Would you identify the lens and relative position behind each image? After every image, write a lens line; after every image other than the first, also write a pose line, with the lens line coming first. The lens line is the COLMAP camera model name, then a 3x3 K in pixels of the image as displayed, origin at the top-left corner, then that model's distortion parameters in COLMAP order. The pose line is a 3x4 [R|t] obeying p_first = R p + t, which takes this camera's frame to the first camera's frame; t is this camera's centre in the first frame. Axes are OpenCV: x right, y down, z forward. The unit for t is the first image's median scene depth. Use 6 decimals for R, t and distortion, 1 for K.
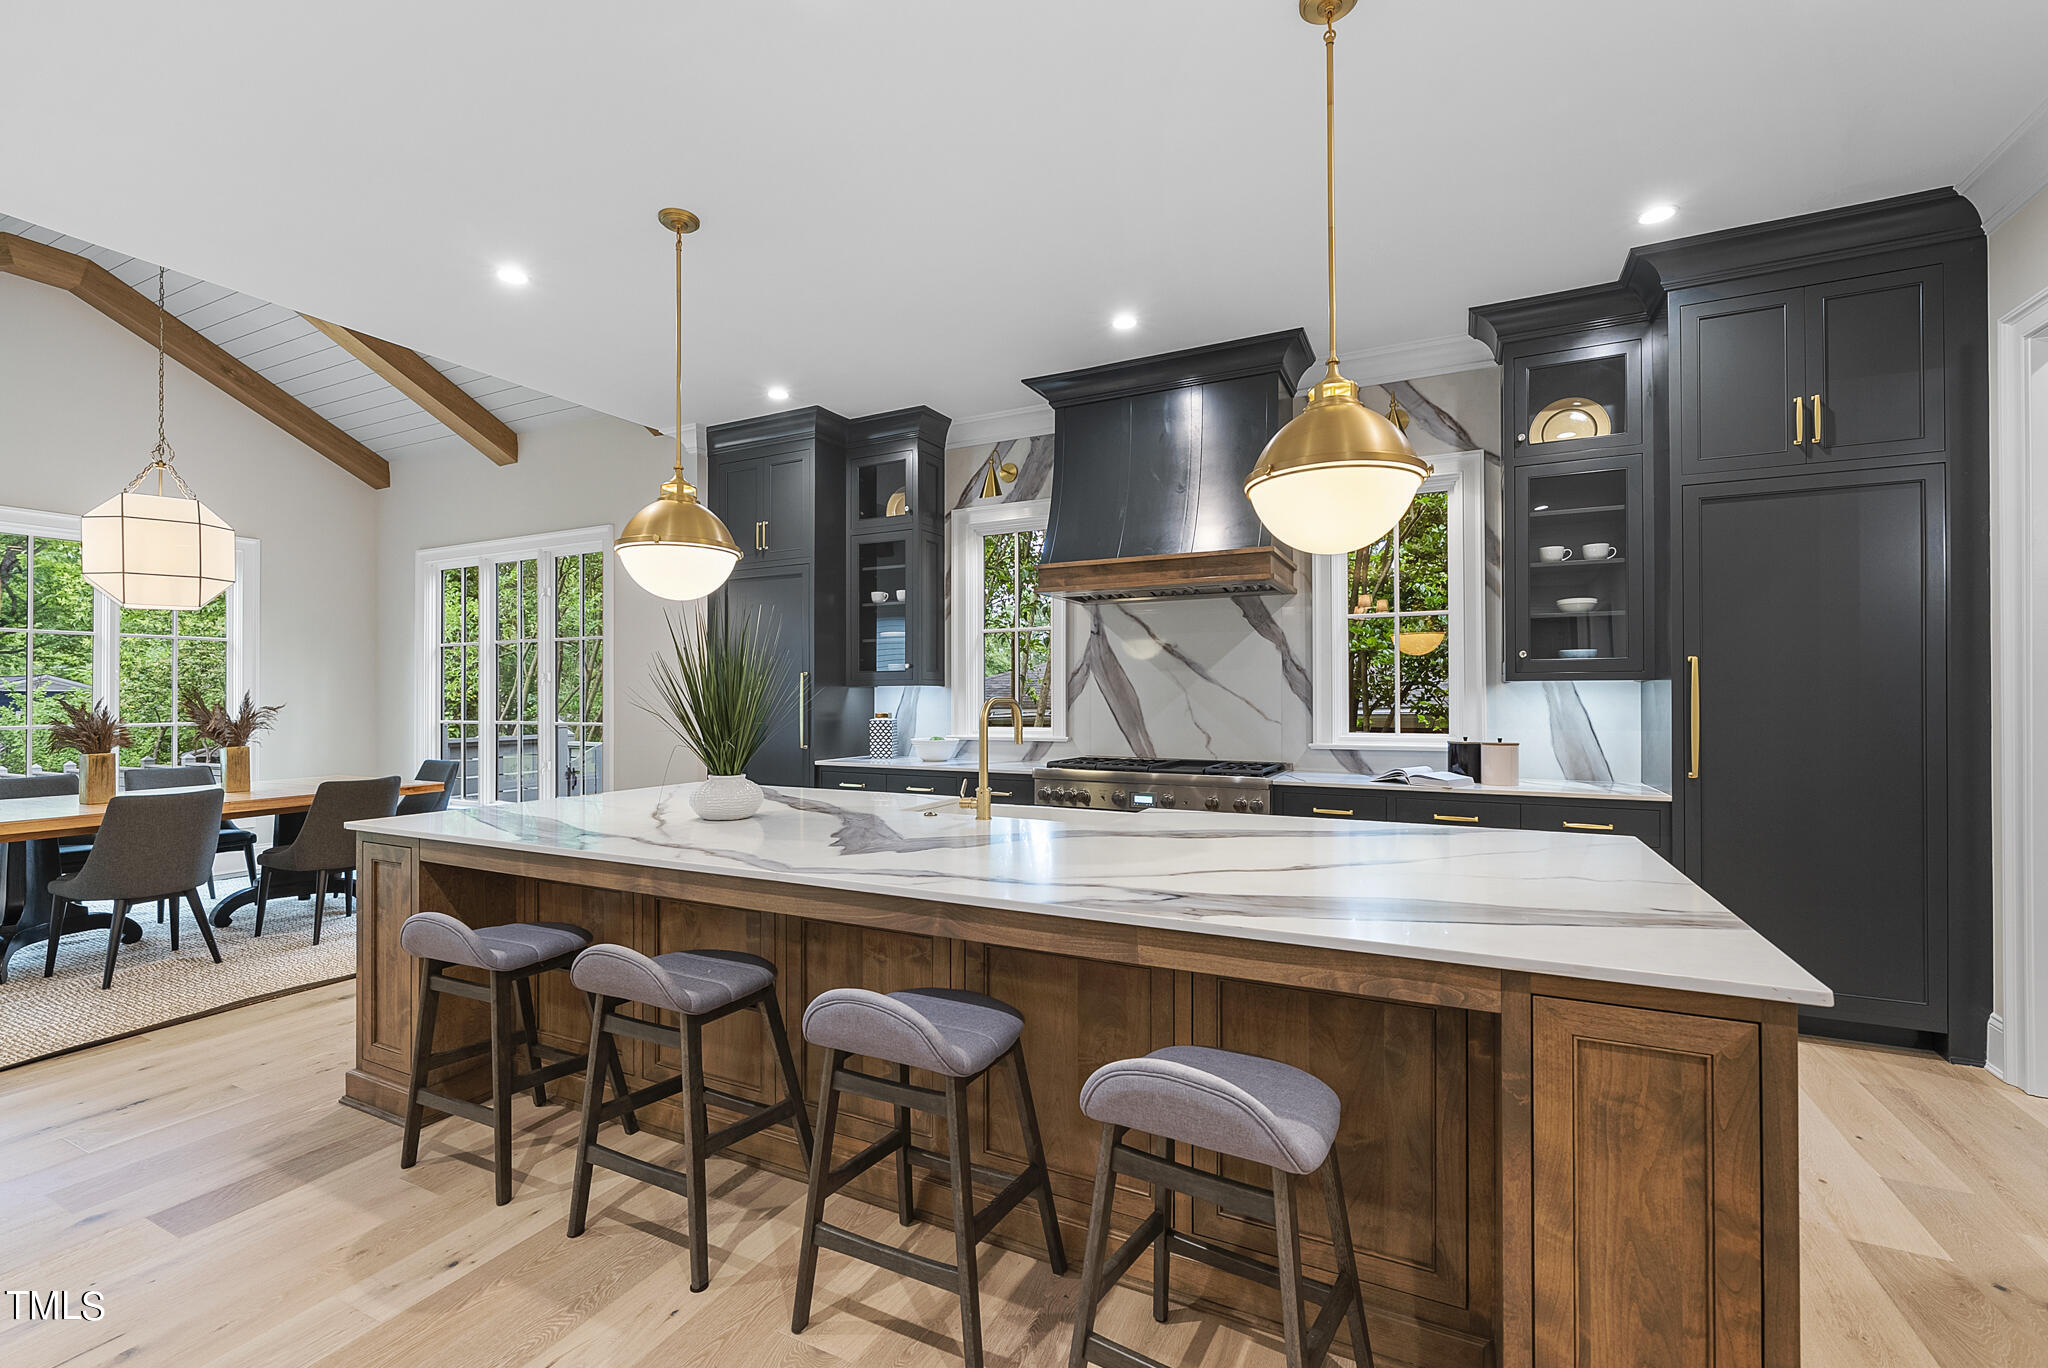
lens RADIAL K [[863.3, 0, 1026.6], [0, 863.3, 691.8], [0, 0, 1]] dist [-0.003528, -0.000210]
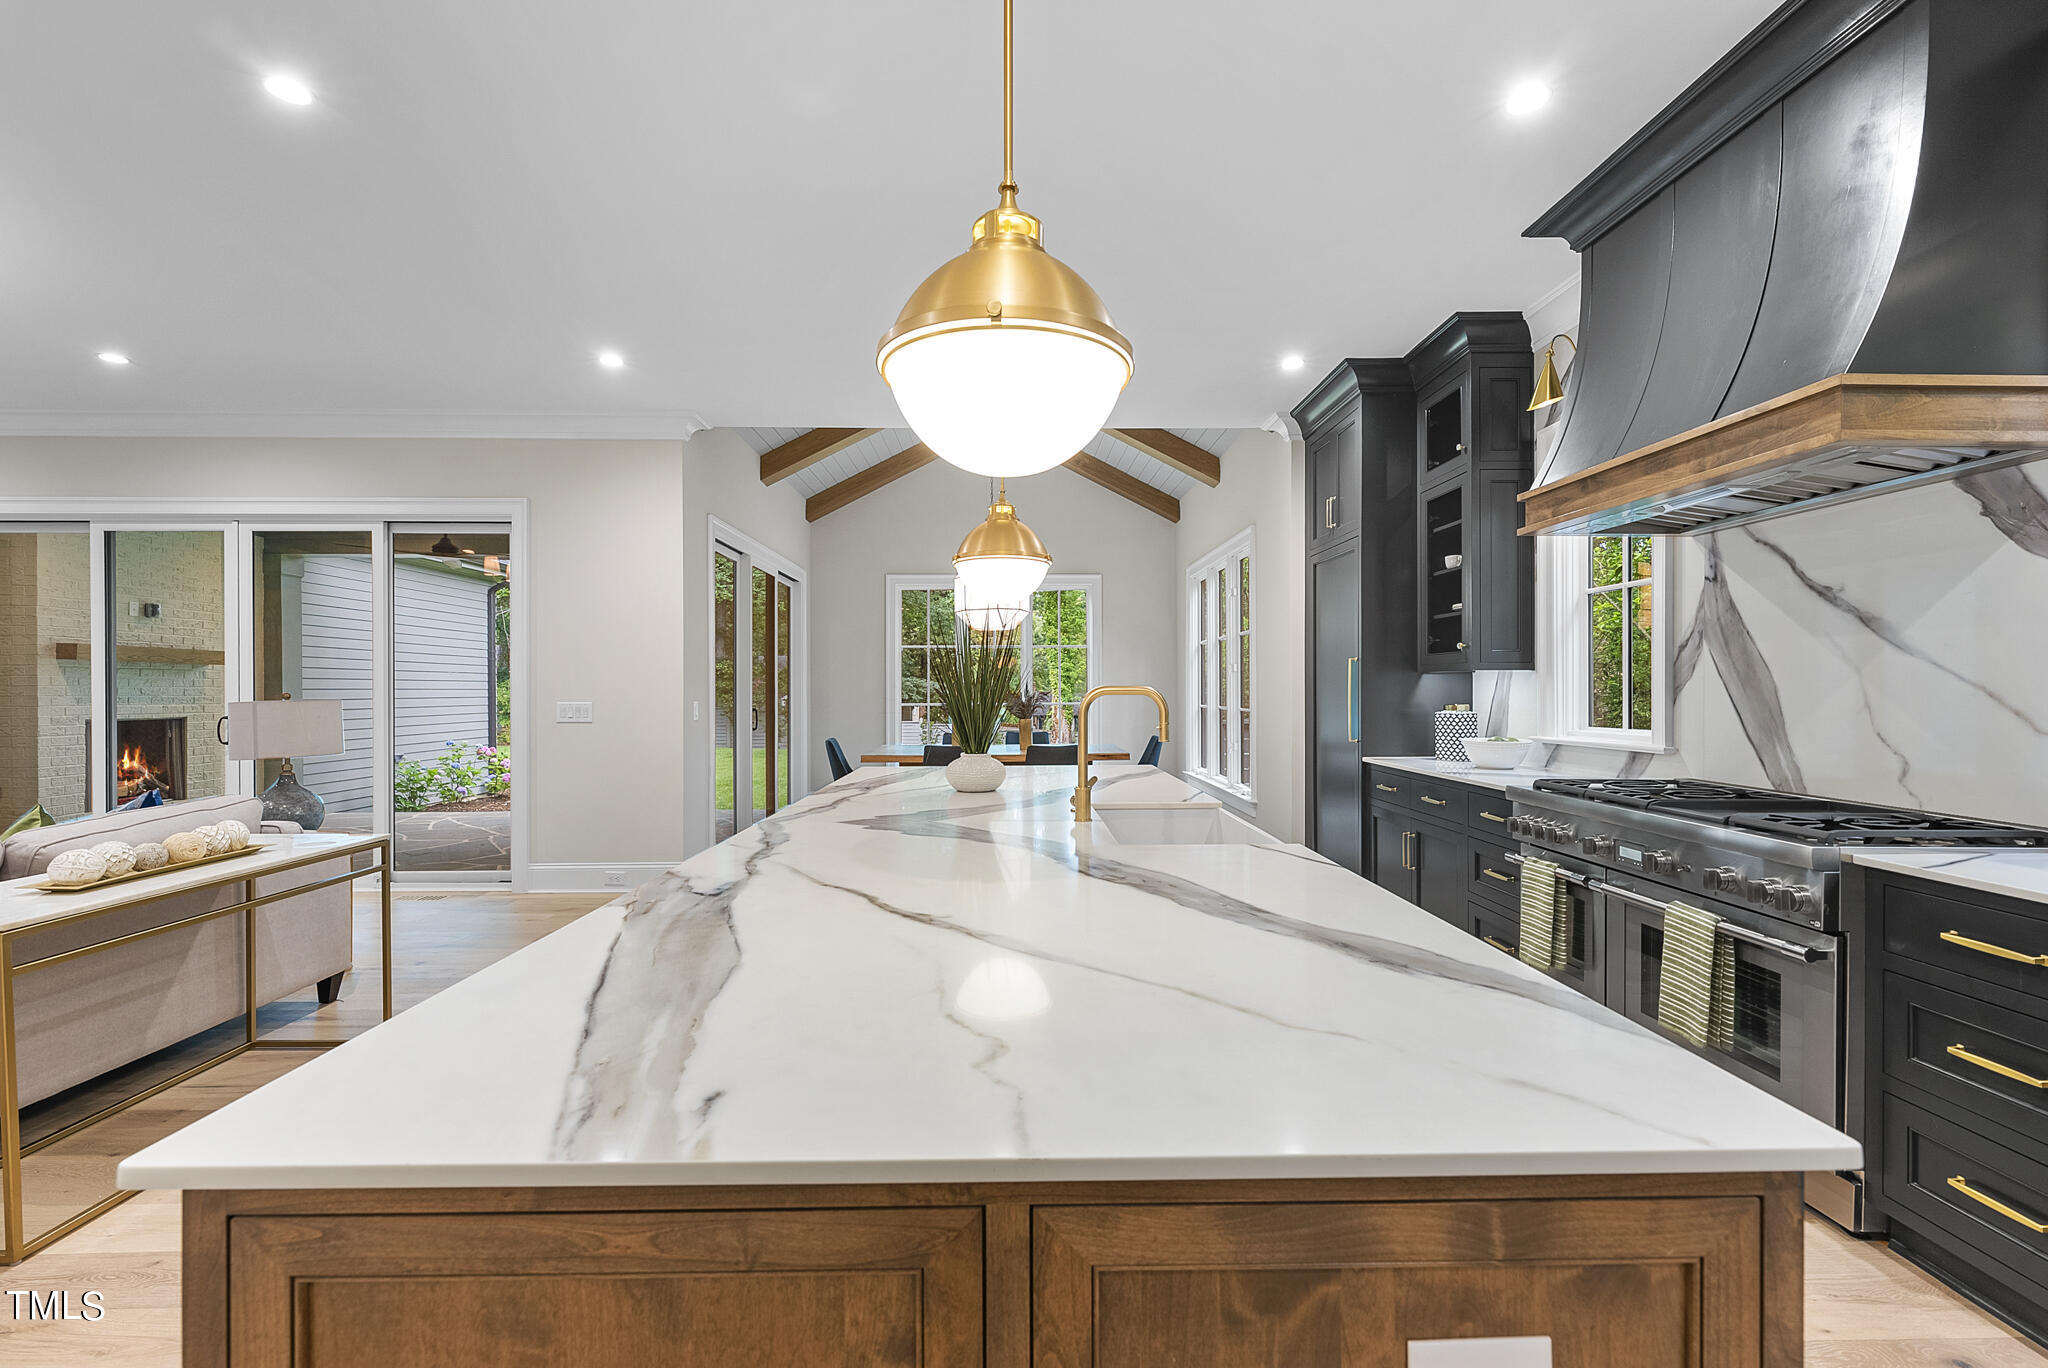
lens RADIAL K [[863.3, 0, 1026.6], [0, 863.3, 691.8], [0, 0, 1]] dist [-0.003528, -0.000210]
pose [[0.464795, 0.004142, -0.885409, 0.422341], [0.008148, 0.999927, 0.008955, 0.002124], [0.885381, -0.011377, 0.464727, 0.307525]]
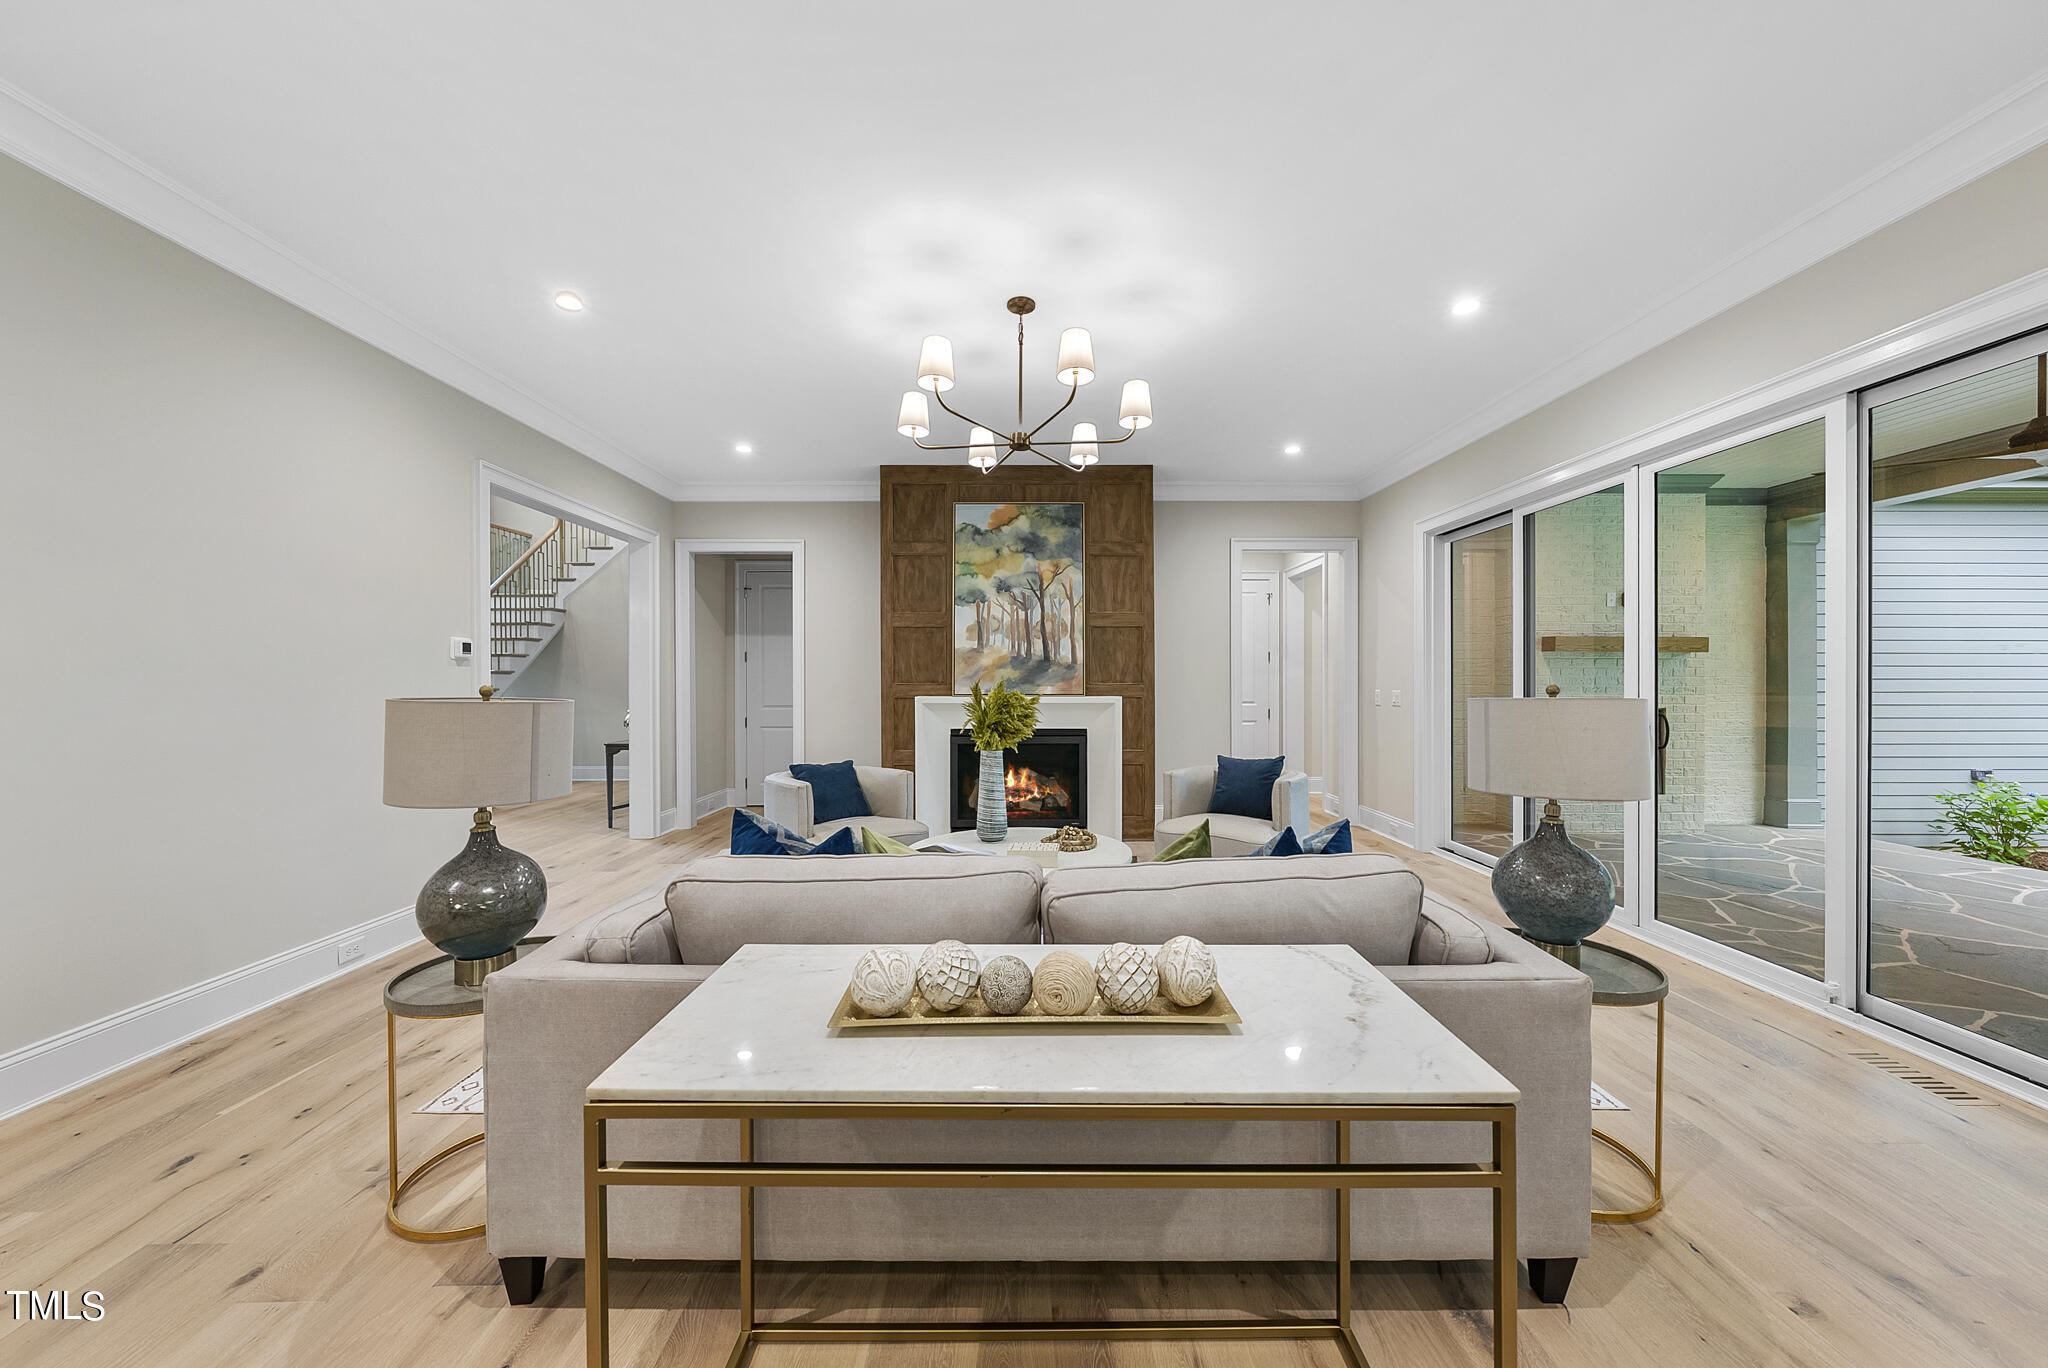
lens RADIAL K [[718.5, 0, 1028.9], [0, 718.5, 684.5], [0, 0, 1]] dist [-0.000648, 0.000219]
pose [[-0.893049, 0.005082, -0.449931, -0.169380], [0.005995, 0.999982, -0.000605, 0.002980], [0.449920, -0.003238, -0.893063, 0.295563]]
